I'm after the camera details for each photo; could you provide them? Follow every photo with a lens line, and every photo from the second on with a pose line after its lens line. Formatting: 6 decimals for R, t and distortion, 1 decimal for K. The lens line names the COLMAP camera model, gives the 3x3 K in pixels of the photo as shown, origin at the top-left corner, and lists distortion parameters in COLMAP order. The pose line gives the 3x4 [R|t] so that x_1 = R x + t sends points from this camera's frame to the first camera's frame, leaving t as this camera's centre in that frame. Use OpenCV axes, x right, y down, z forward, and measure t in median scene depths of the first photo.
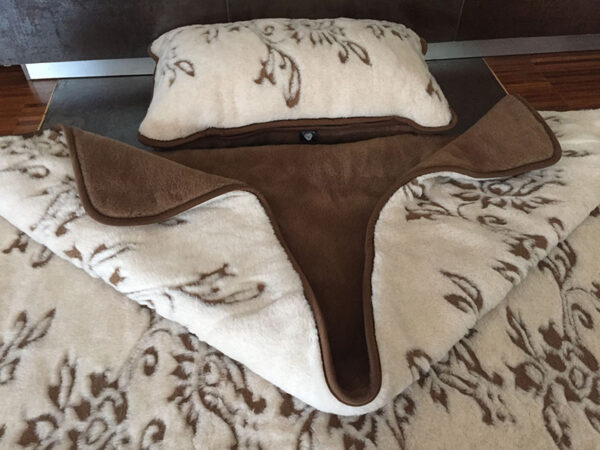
lens RADIAL K [[515.3, 0, 300.0], [0, 515.3, 225.0], [0, 0, 1]] dist [0.102952, -0.142069]
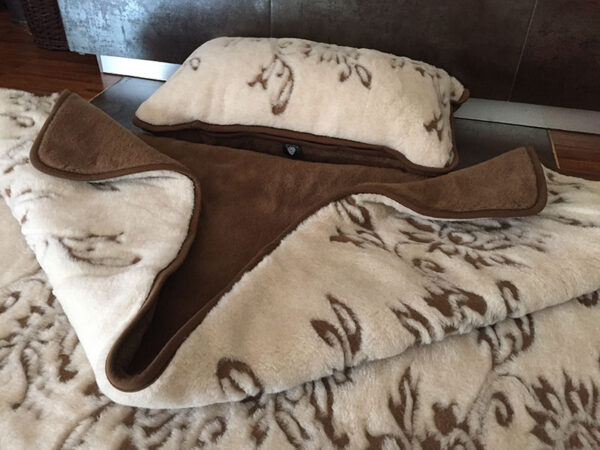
lens RADIAL K [[515.3, 0, 300.0], [0, 515.3, 225.0], [0, 0, 1]] dist [0.102952, -0.142069]
pose [[0.932965, 0.225389, -0.280672, 0.352601], [-0.268082, 0.955395, -0.123901, 0.077466], [0.240227, 0.190839, 0.951773, 0.140886]]
